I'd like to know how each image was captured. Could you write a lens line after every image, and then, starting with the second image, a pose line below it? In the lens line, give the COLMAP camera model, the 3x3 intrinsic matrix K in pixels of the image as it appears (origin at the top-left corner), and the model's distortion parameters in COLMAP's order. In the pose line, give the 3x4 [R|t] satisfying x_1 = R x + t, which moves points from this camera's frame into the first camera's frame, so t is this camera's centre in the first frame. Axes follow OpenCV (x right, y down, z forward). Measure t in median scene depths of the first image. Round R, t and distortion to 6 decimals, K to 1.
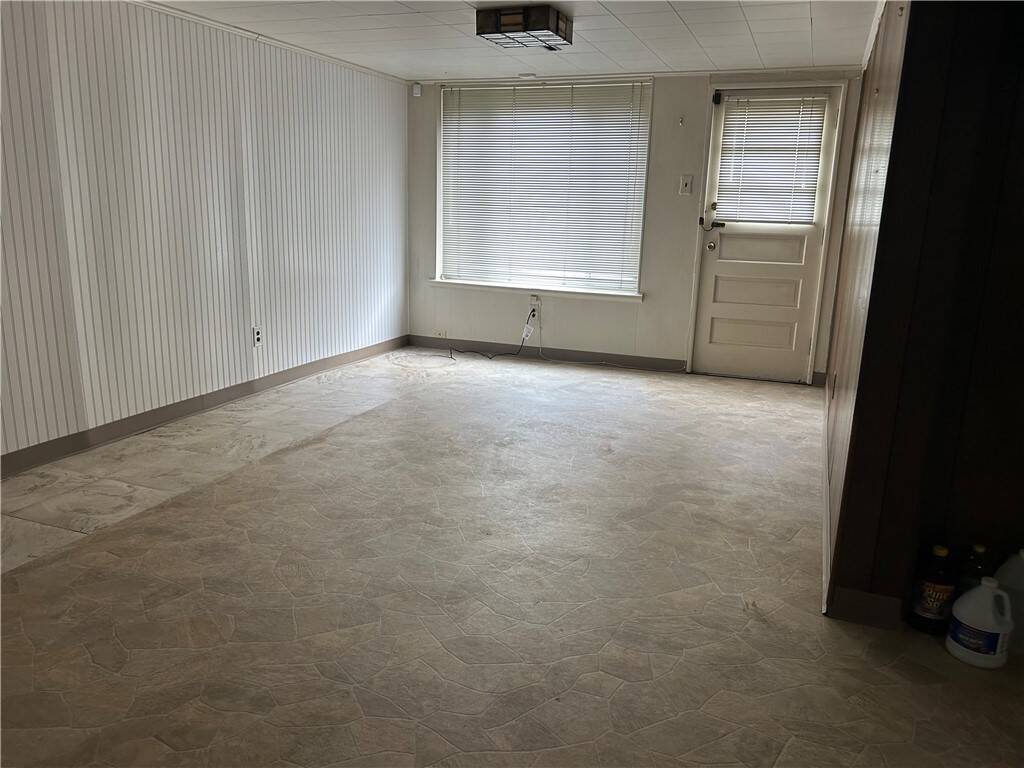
lens RADIAL K [[770.9, 0, 496.4], [0, 770.9, 380.1], [0, 0, 1]] dist [0.040731, -0.048201]
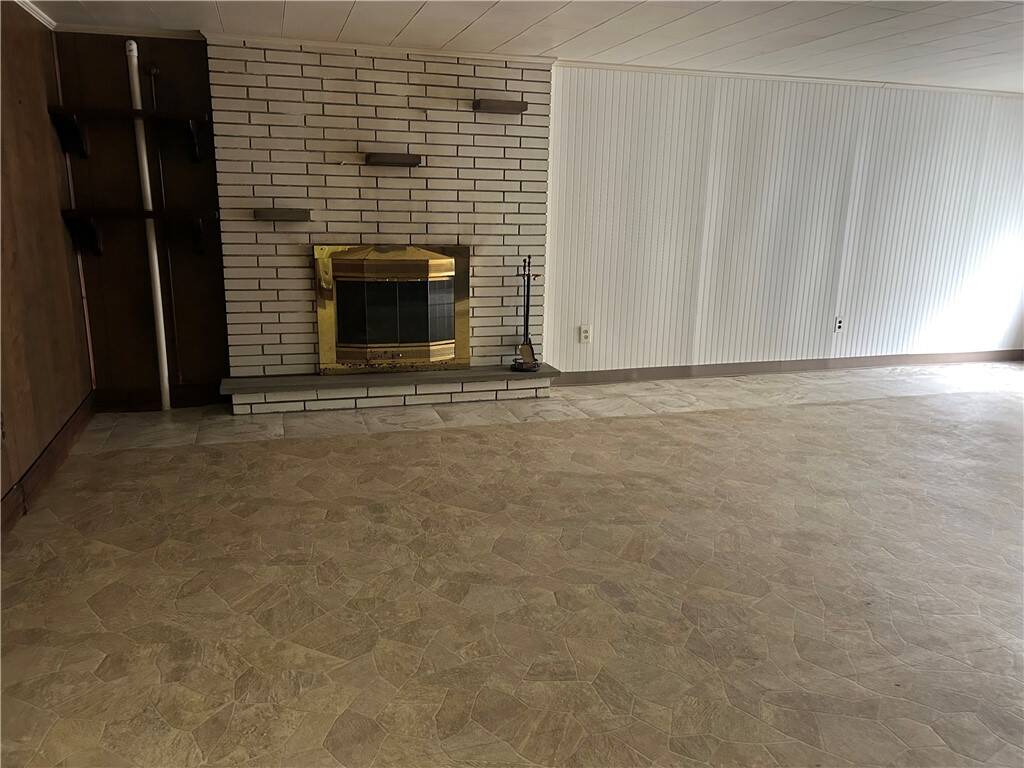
lens RADIAL K [[770.9, 0, 513.6], [0, 770.9, 389.6], [0, 0, 1]] dist [0.040731, -0.048201]
pose [[0.634605, 0.174720, -0.752828, 0.434109], [-0.180889, 0.980631, 0.075107, 0.064727], [0.751369, 0.088515, 0.653918, -0.275577]]
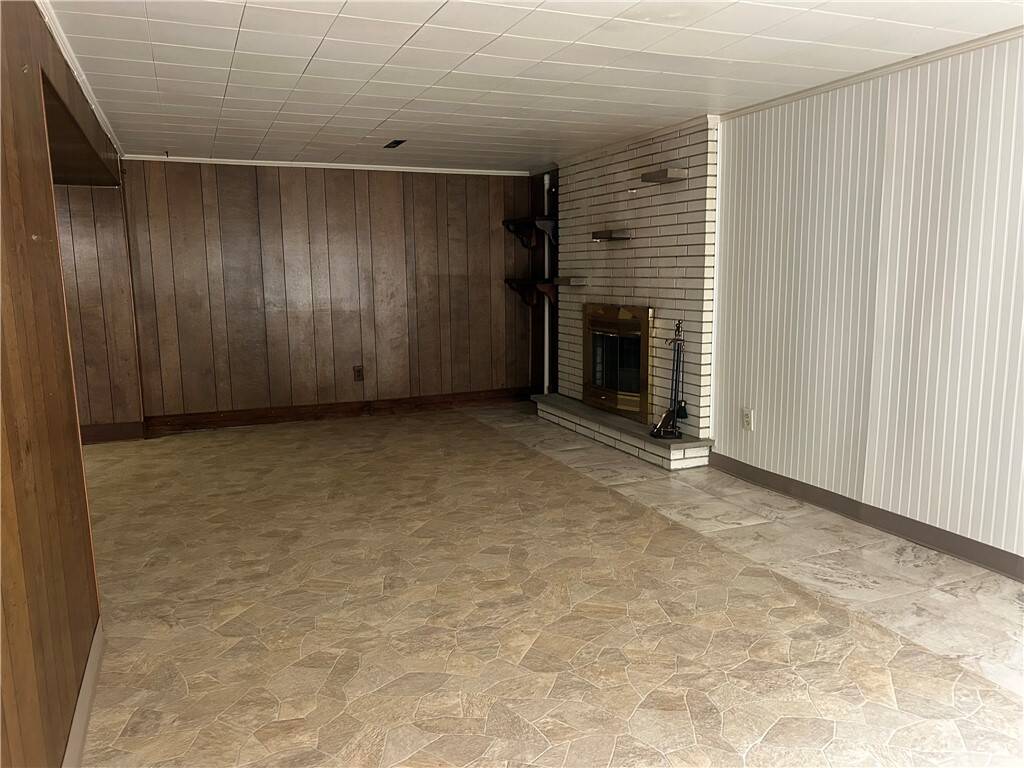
lens RADIAL K [[770.9, 0, 511.9], [0, 770.9, 384.5], [0, 0, 1]] dist [0.040731, -0.048201]
pose [[-0.706010, 0.090360, -0.702414, 0.522354], [-0.166569, 0.942816, 0.288708, -0.315344], [0.688335, 0.320831, -0.650586, 1.378834]]
